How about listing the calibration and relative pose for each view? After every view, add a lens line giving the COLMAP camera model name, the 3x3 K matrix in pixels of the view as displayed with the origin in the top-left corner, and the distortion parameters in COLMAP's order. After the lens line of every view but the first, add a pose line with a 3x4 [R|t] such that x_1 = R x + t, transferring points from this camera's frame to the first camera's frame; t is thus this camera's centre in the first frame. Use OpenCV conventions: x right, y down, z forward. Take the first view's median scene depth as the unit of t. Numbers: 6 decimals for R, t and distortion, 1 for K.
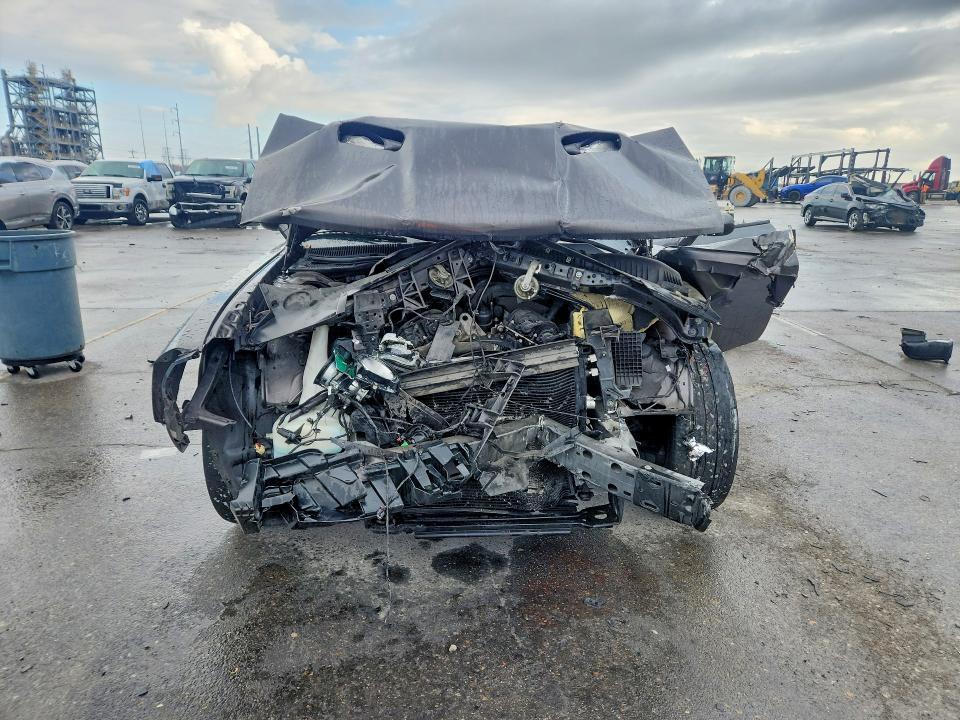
lens RADIAL K [[630.9, 0, 475.2], [0, 630.9, 360.7], [0, 0, 1]] dist [0.043198, -0.033311]
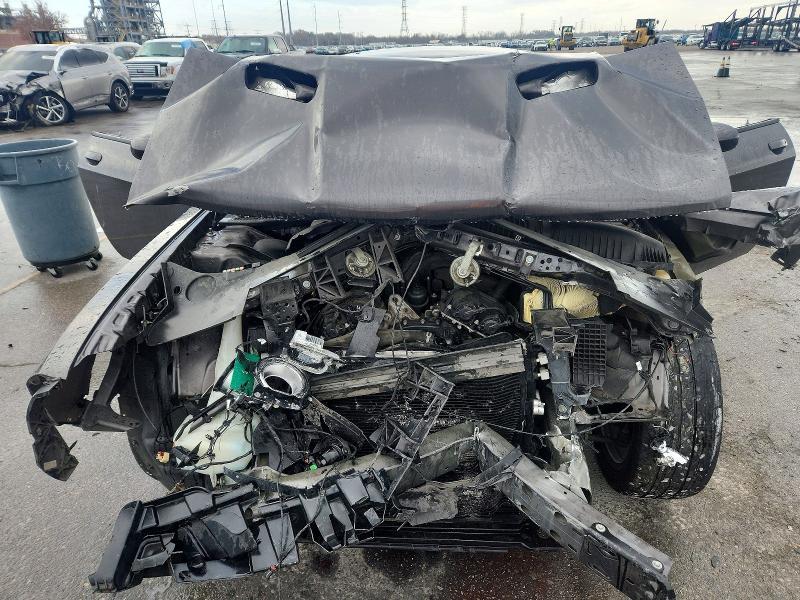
lens RADIAL K [[525.7, 0, 400.3], [0, 525.7, 303.7], [0, 0, 1]] dist [0.043198, -0.033311]
pose [[0.990656, 0.021727, -0.134643, 0.092303], [0.003226, 0.983220, 0.182393, -0.203484], [0.136346, -0.181123, 0.973963, 0.314119]]
